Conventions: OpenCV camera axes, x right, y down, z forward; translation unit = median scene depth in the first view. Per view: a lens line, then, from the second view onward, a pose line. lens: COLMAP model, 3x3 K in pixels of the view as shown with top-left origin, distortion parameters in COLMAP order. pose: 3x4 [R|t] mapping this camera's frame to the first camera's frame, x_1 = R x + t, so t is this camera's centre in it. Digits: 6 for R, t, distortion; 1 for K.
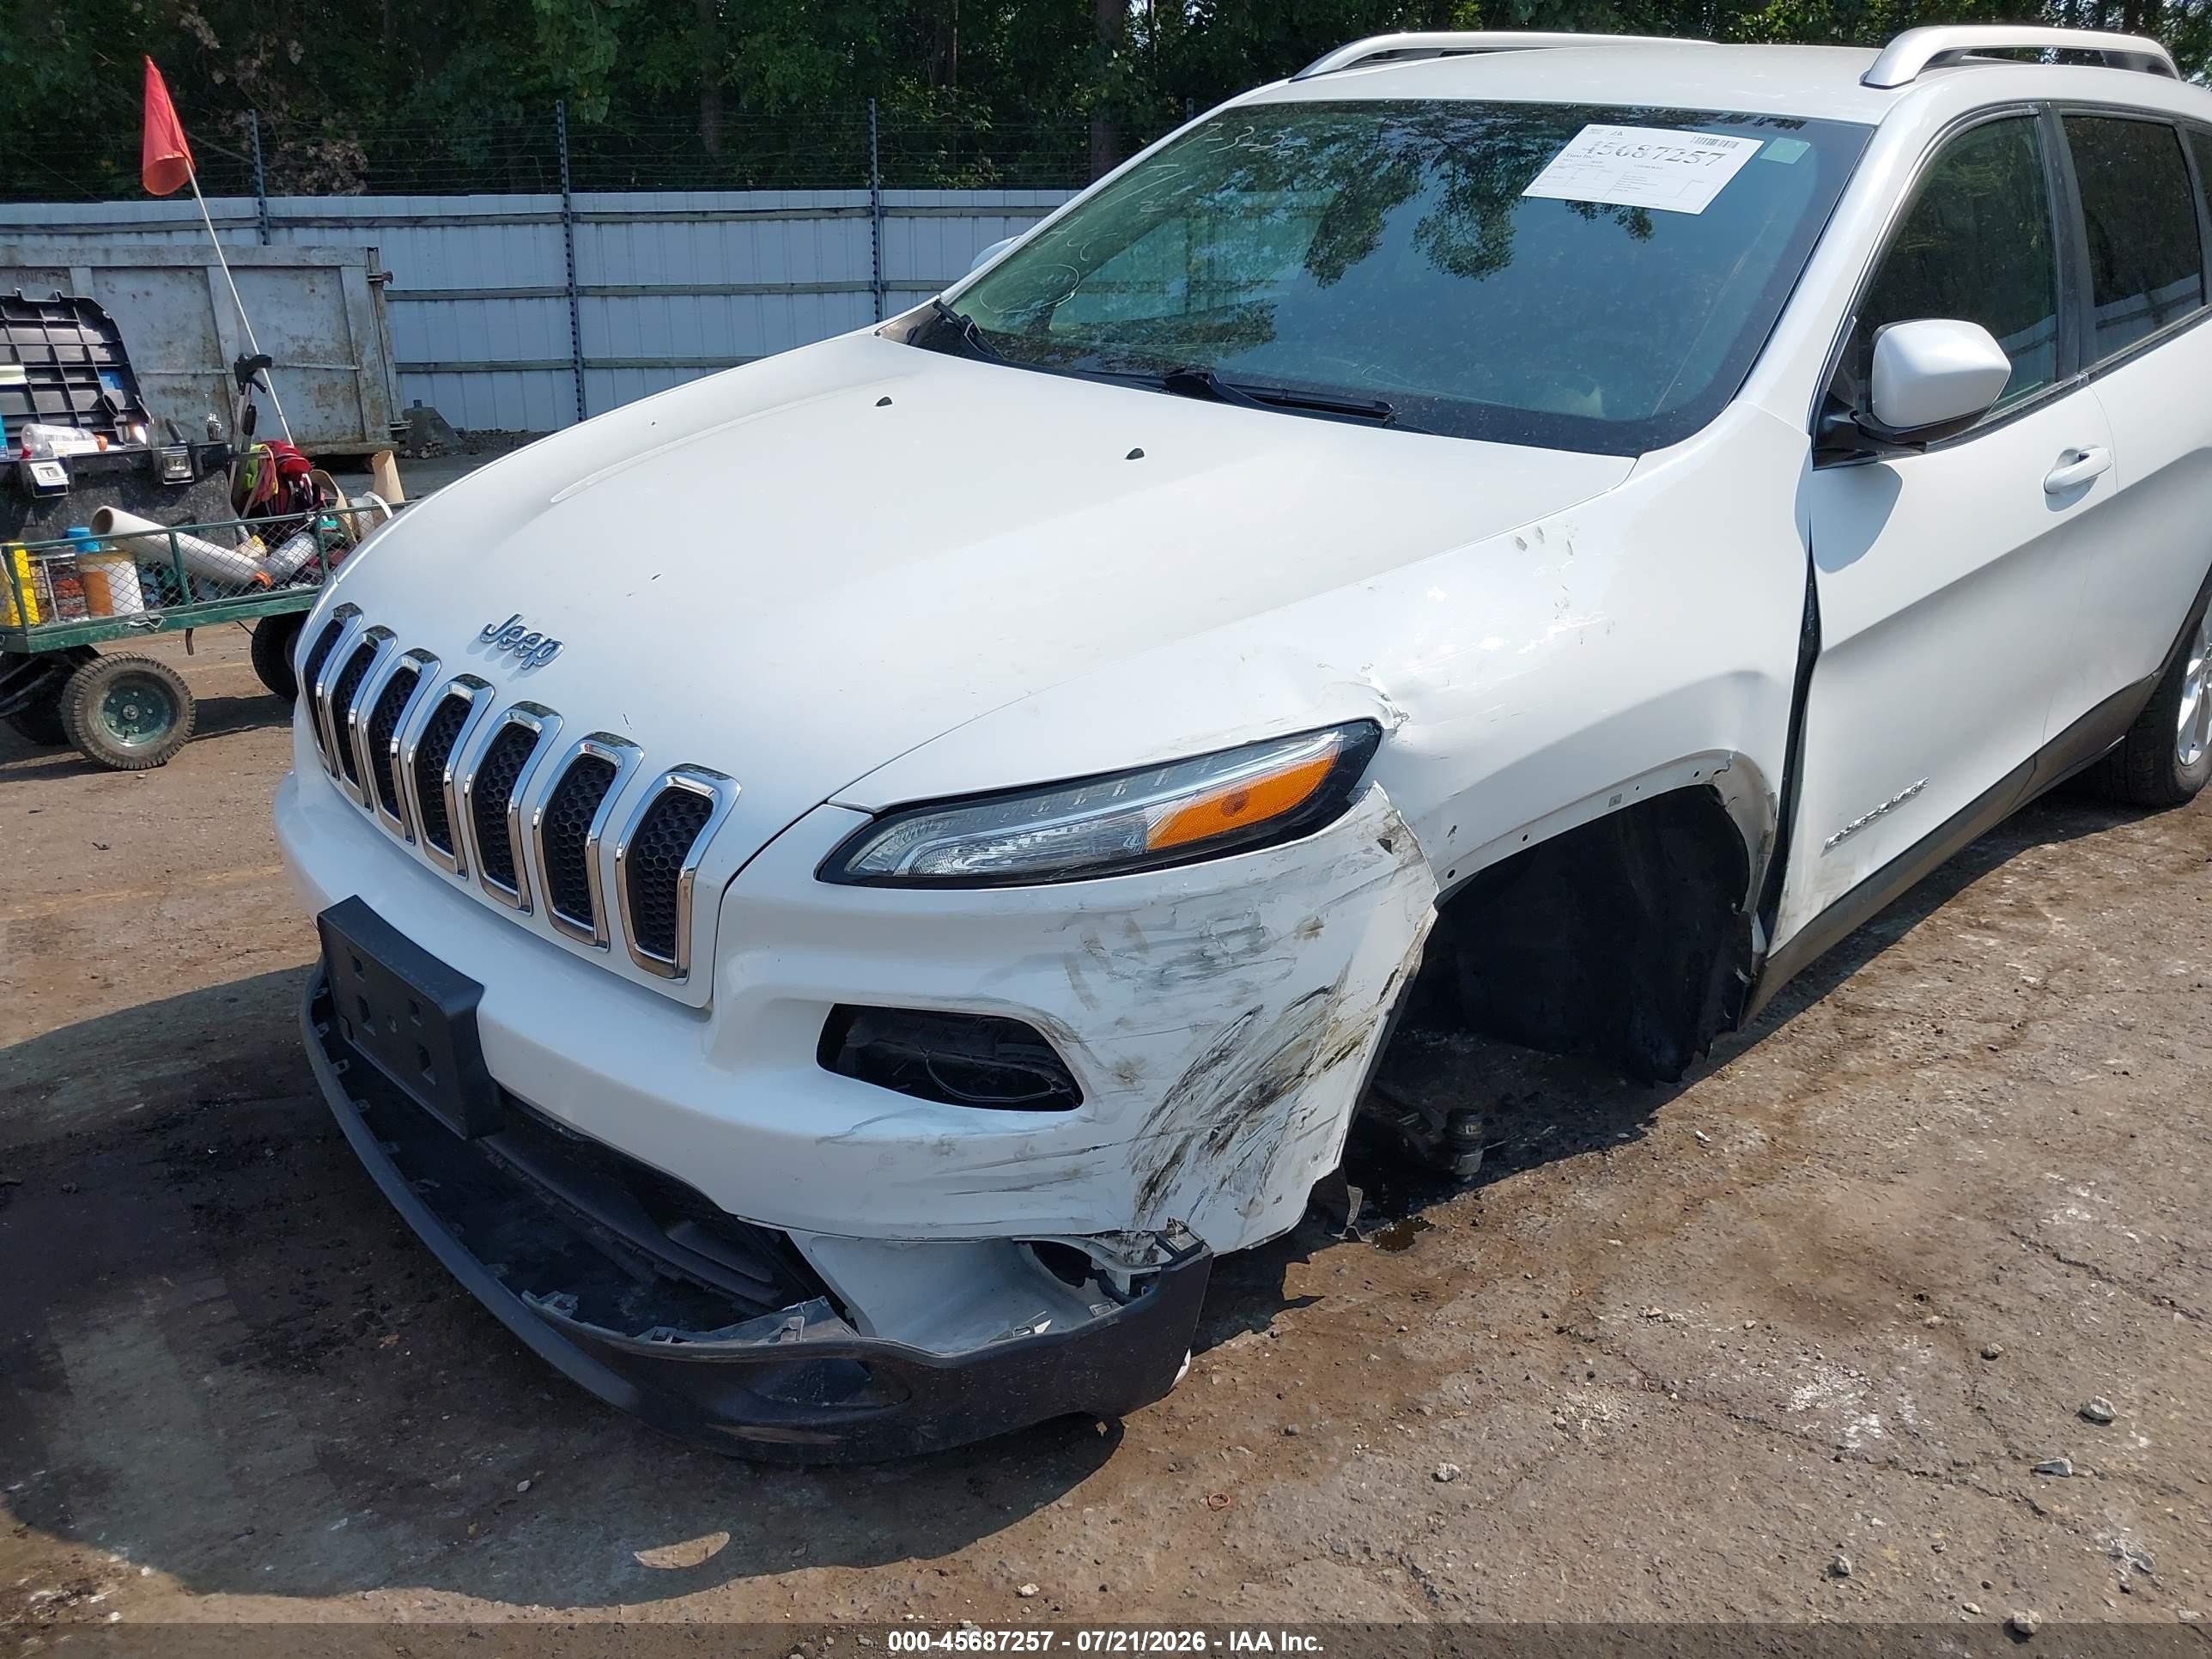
lens RADIAL K [[1797.3, 0, 1101.8], [0, 1797.3, 774.6], [0, 0, 1]] dist [0.077813, -0.113457]
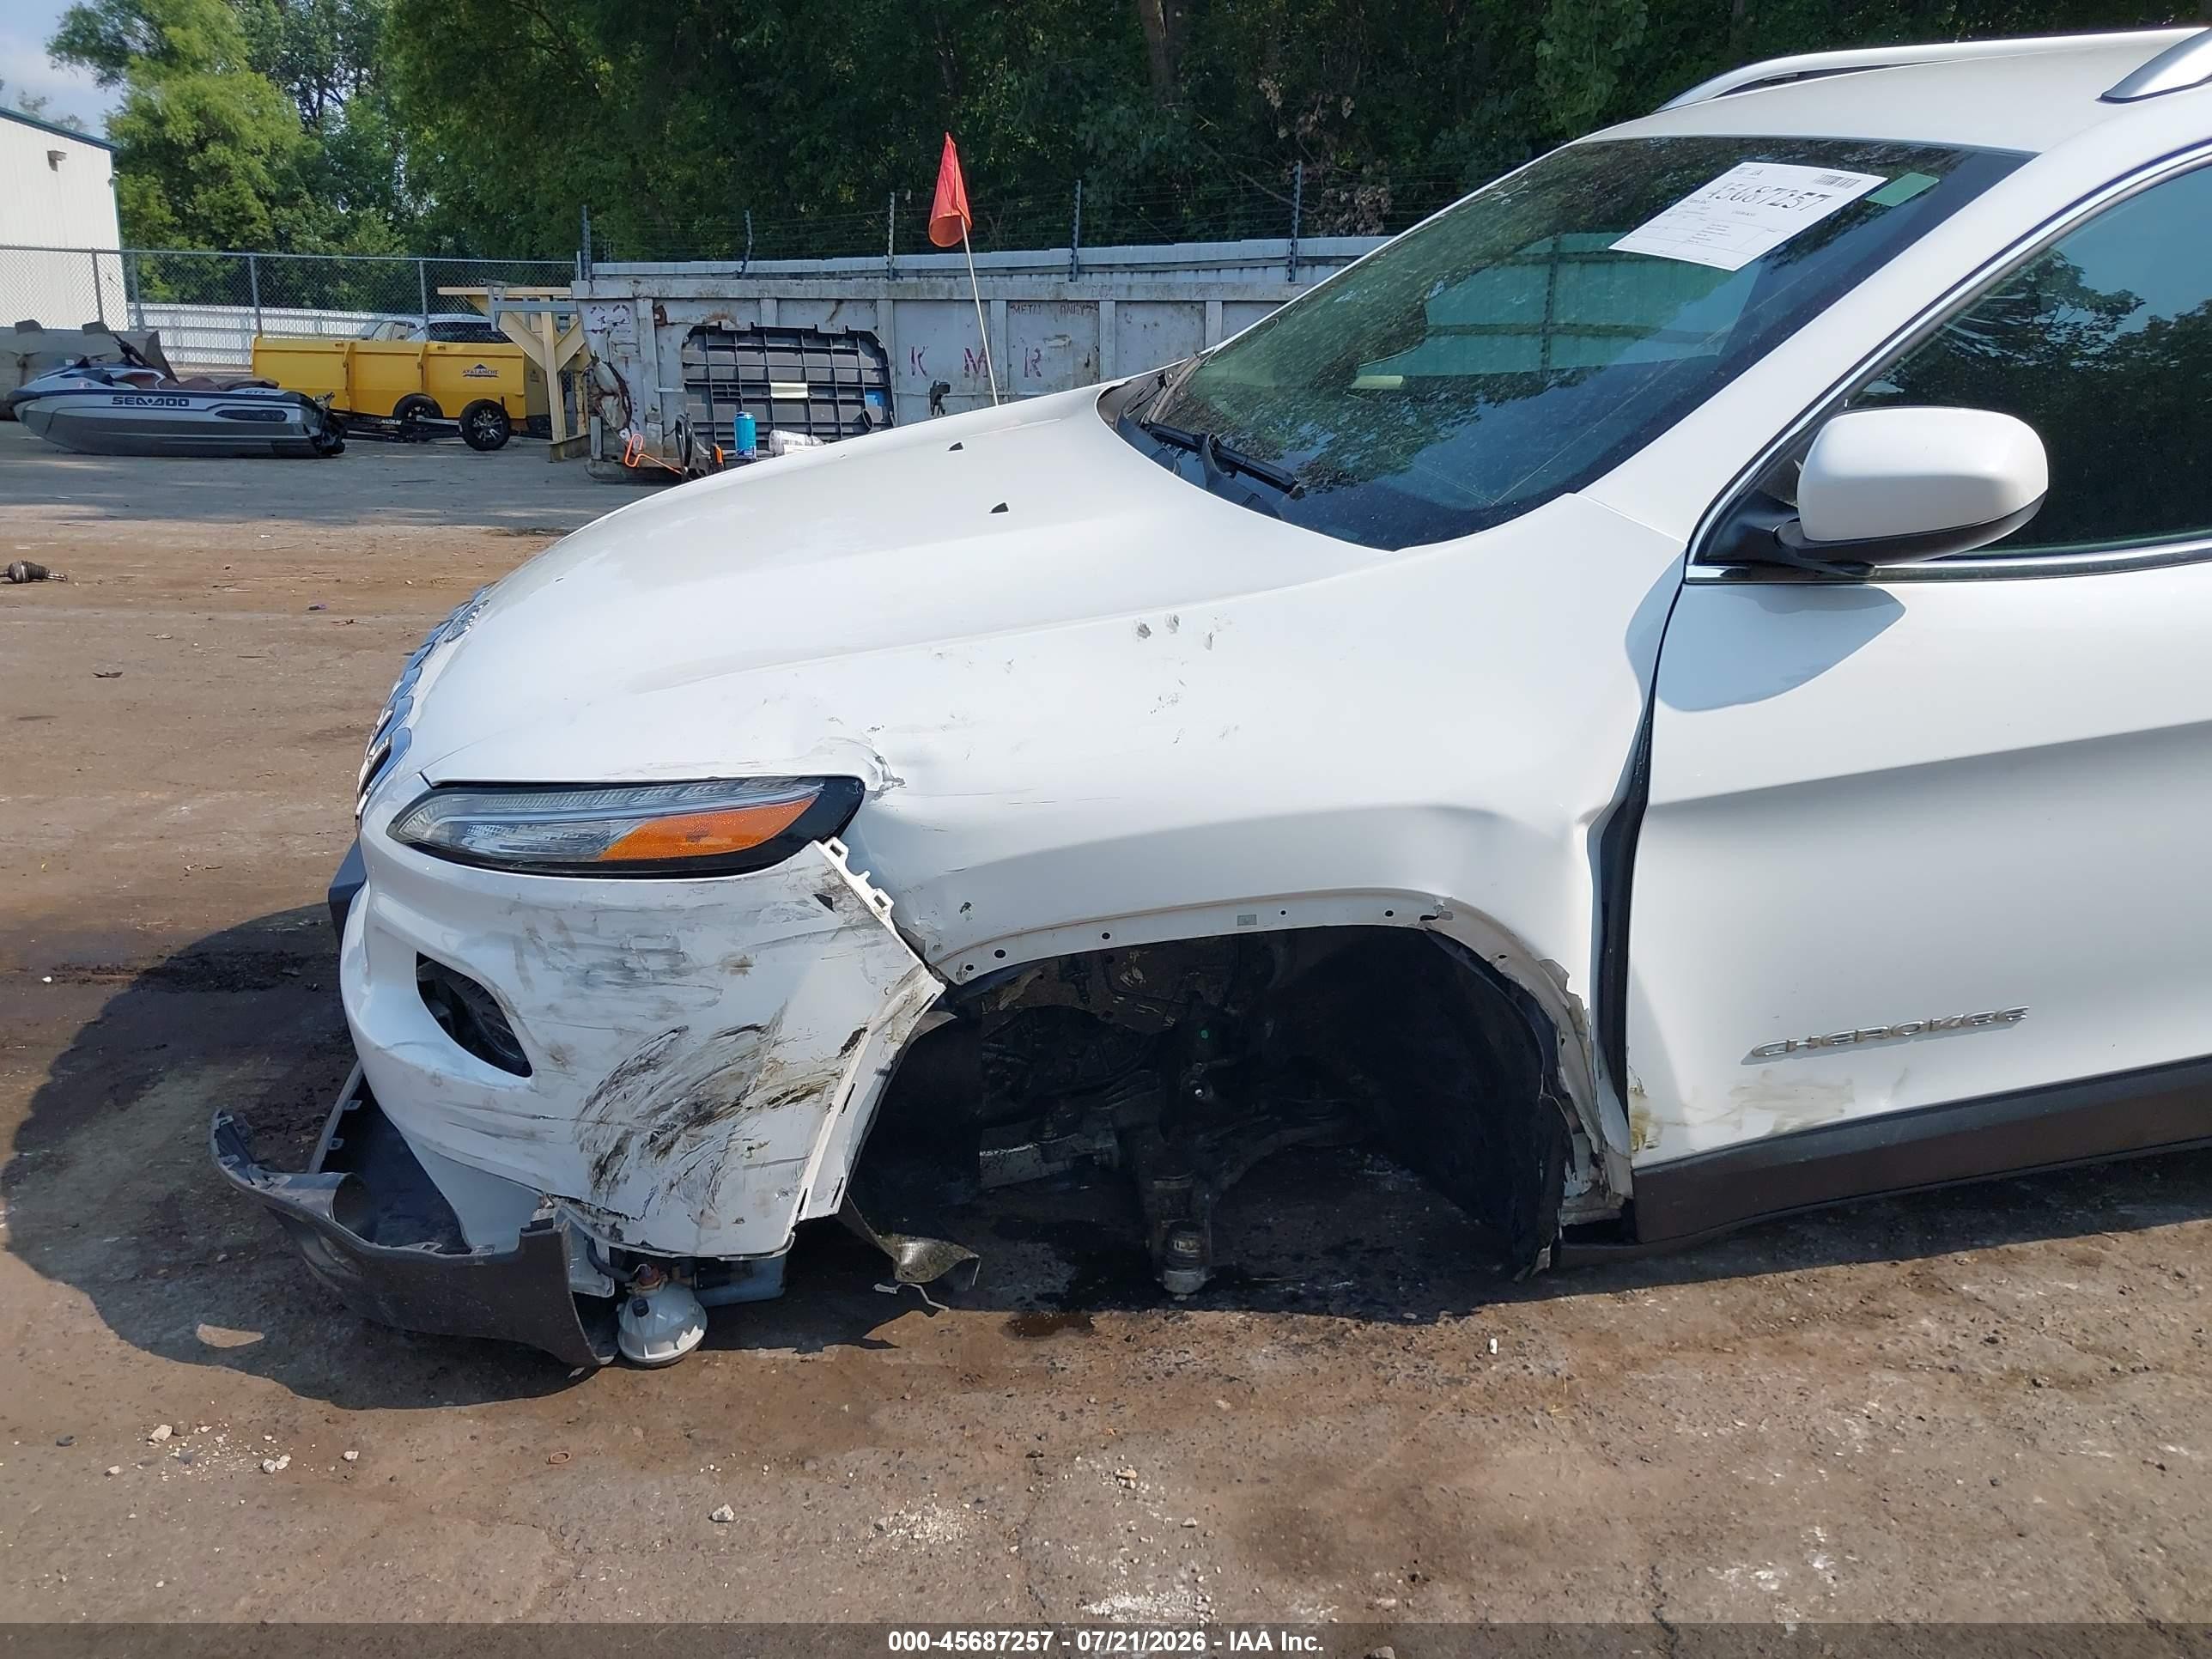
lens RADIAL K [[1792.8, 0, 1101.6], [0, 1792.8, 789.2], [0, 0, 1]] dist [0.023282, -0.059799]
pose [[0.822619, 0.154138, -0.547302, 0.782253], [-0.157142, 0.986696, 0.041693, -0.084166], [0.546446, 0.051706, 0.835896, 0.233164]]
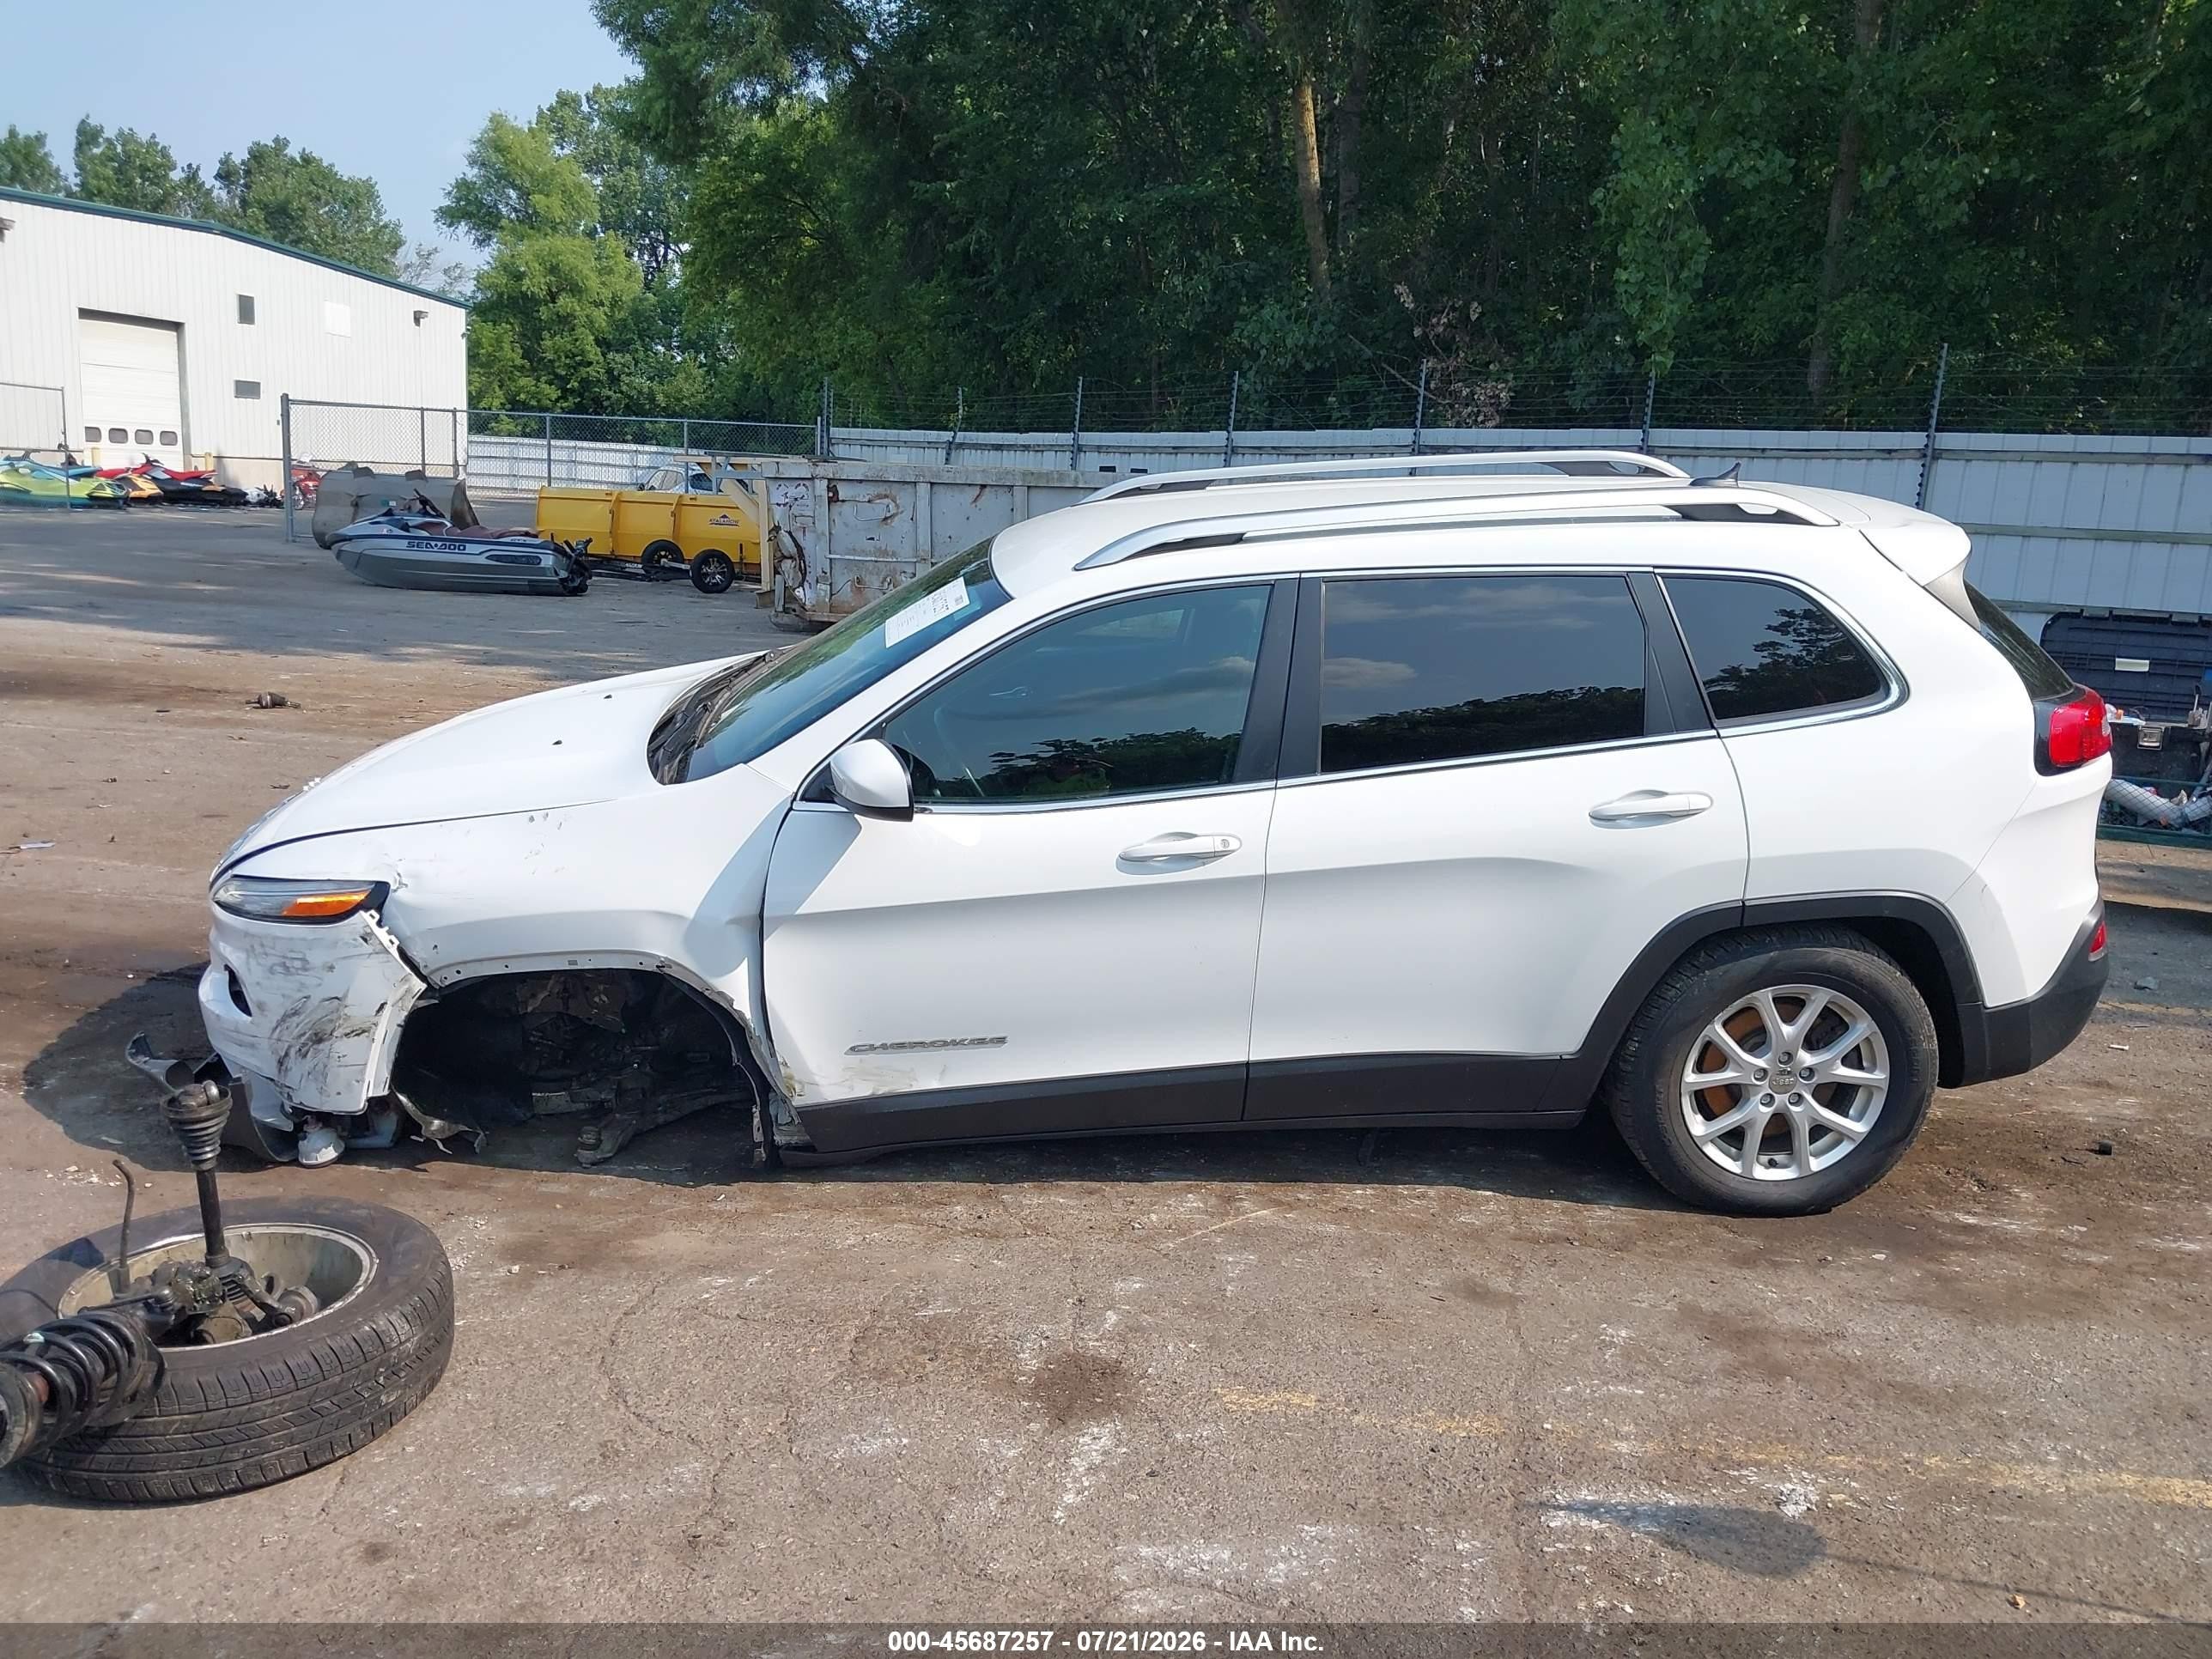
lens RADIAL K [[1777.3, 0, 1132.8], [0, 1777.3, 830.8], [0, 0, 1]] dist [0.139161, -0.427819]
pose [[0.721821, 0.170986, -0.670625, 2.118964], [-0.208878, 0.977636, 0.024440, -0.314262], [0.659806, 0.122438, 0.741394, 0.002708]]
